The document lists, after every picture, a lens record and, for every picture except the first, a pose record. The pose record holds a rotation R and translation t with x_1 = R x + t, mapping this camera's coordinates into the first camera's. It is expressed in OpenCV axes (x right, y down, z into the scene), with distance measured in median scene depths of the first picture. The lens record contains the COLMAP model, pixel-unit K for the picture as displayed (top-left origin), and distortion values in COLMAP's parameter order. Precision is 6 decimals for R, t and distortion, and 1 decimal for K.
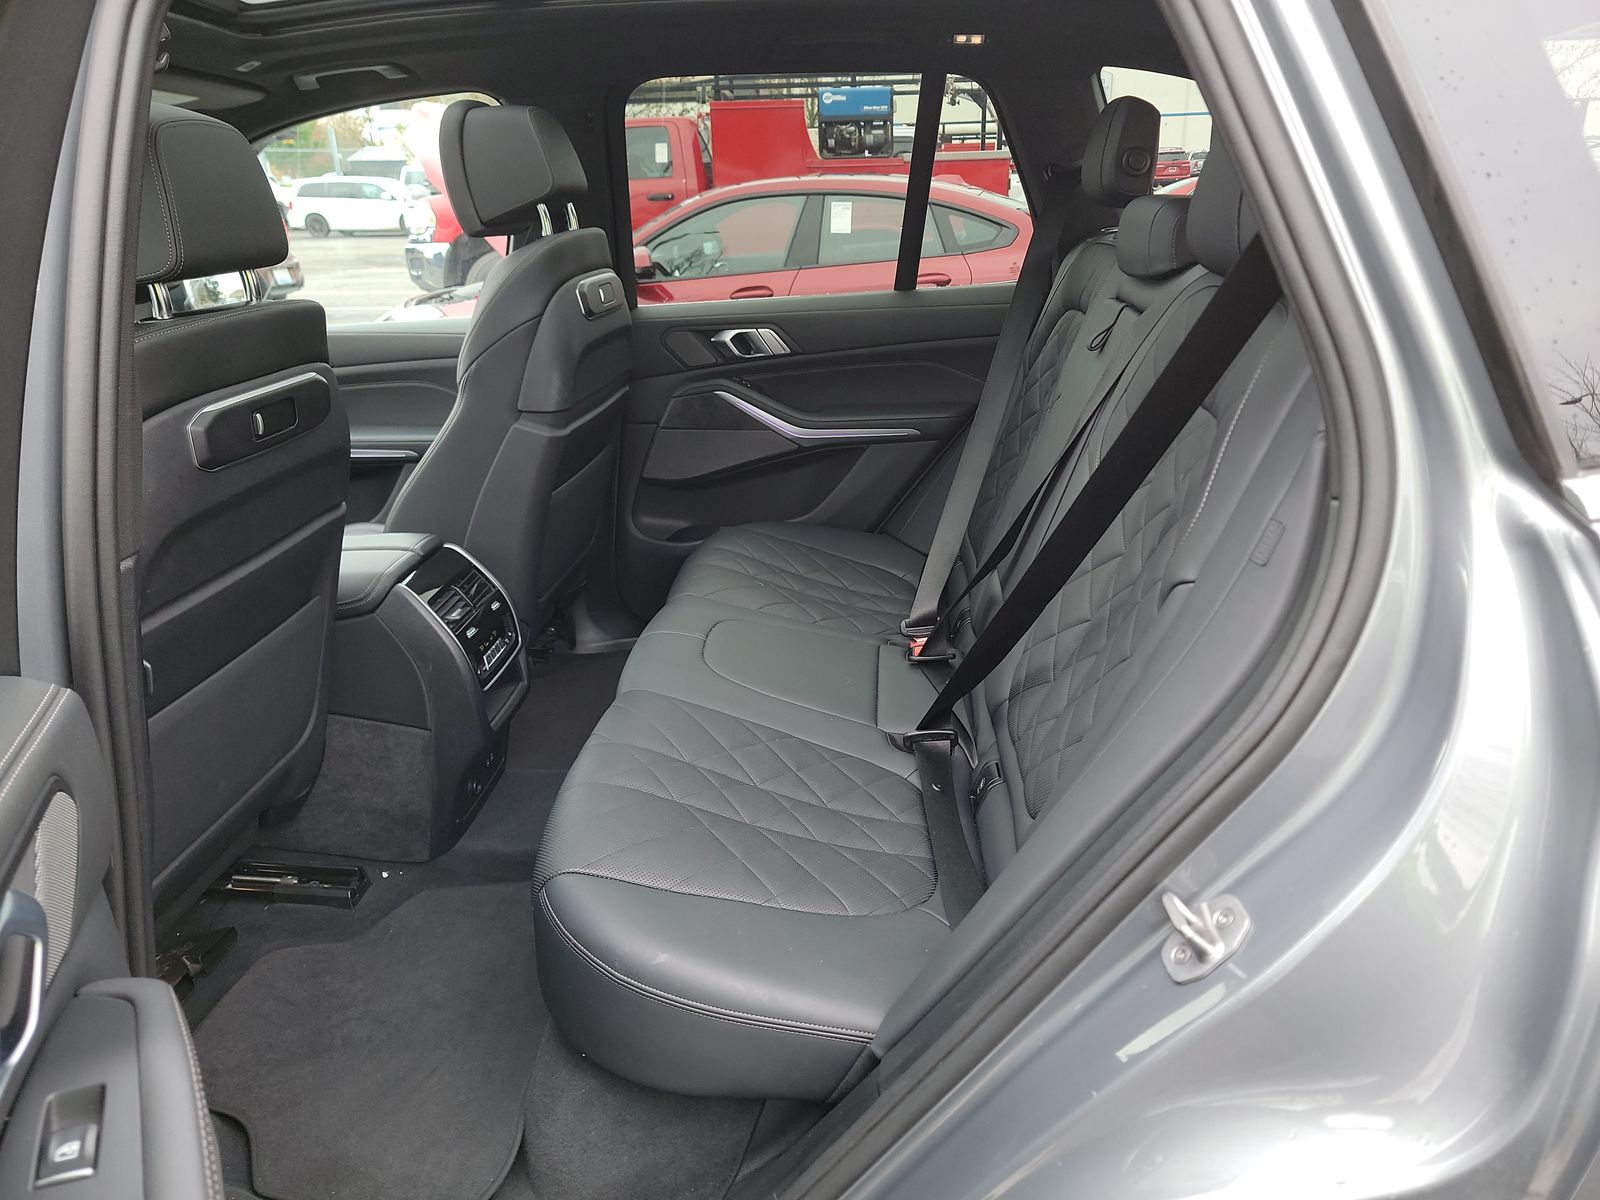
lens RADIAL K [[1187.8, 0, 800.0], [0, 1187.8, 600.0], [0, 0, 1]] dist [0.008630, 0.000440]
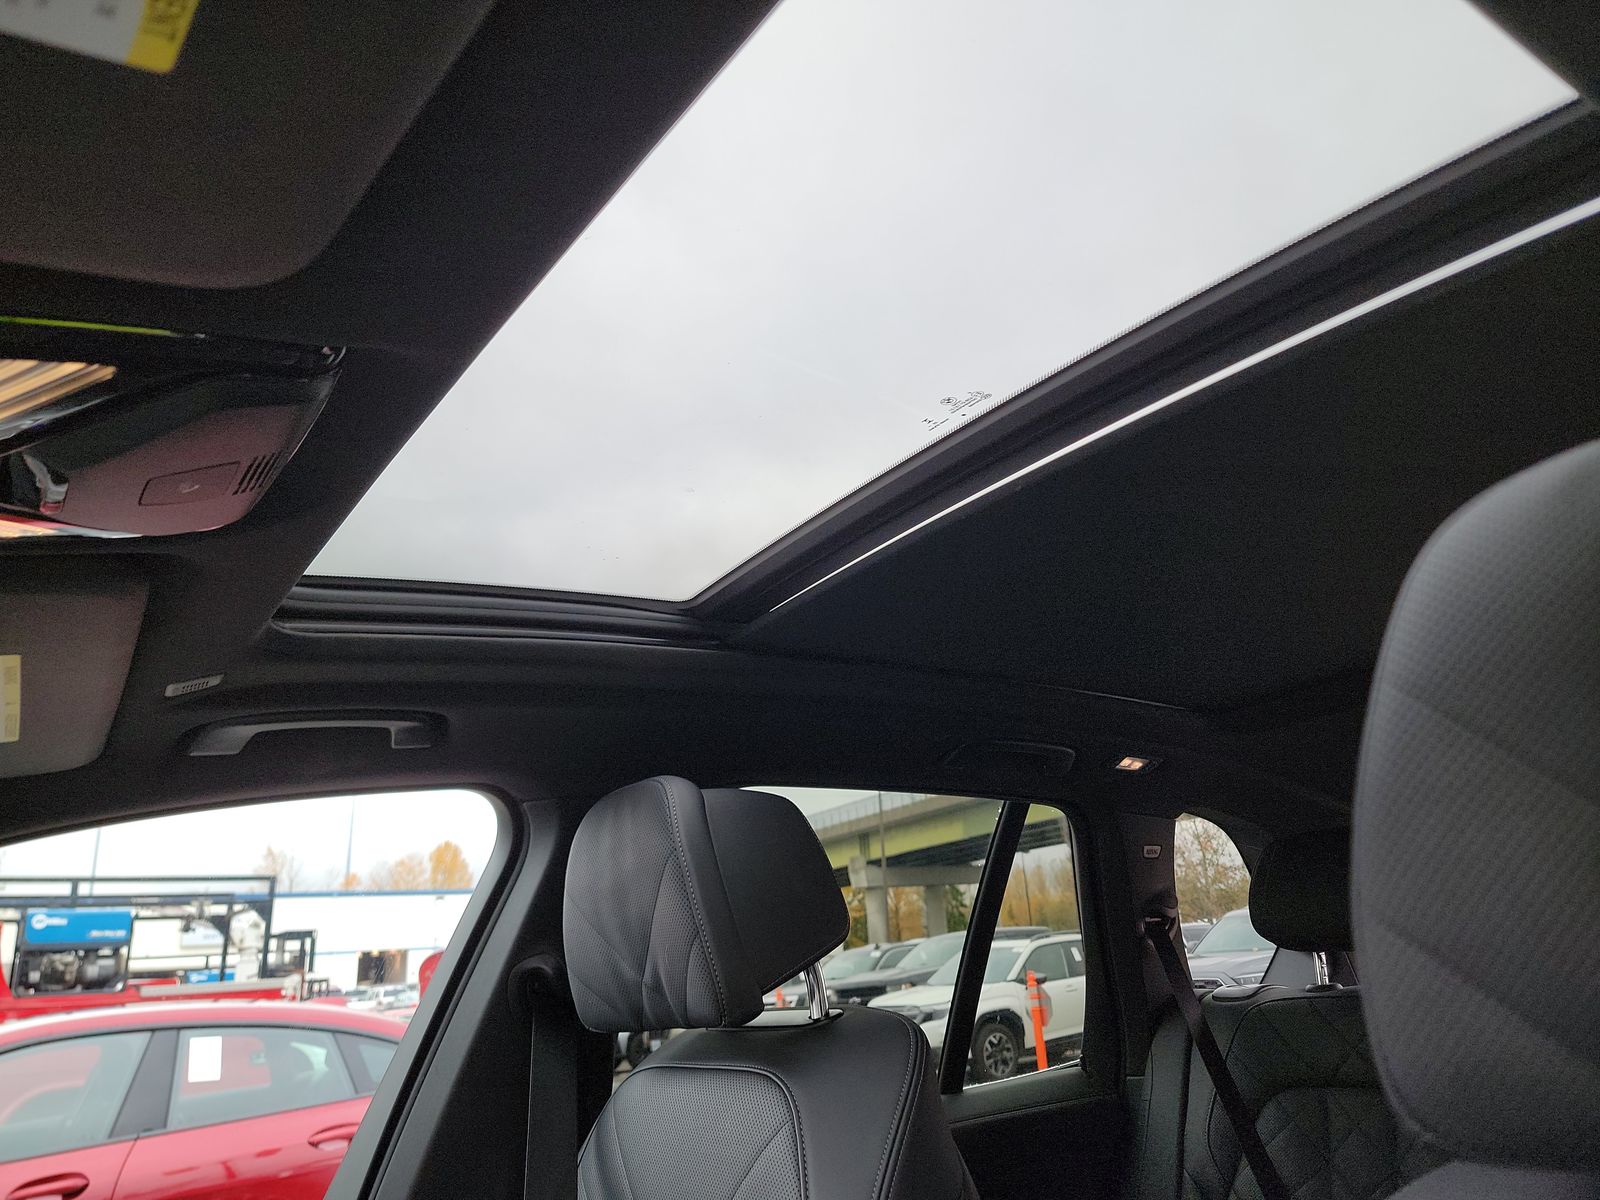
lens RADIAL K [[1187.8, 0, 800.0], [0, 1187.8, 600.0], [0, 0, 1]] dist [0.008630, 0.000440]
pose [[0.759246, 0.172337, 0.627571, -0.196651], [0.260574, 0.803134, -0.535795, -0.058013], [-0.596361, 0.570329, 0.564870, 0.199907]]
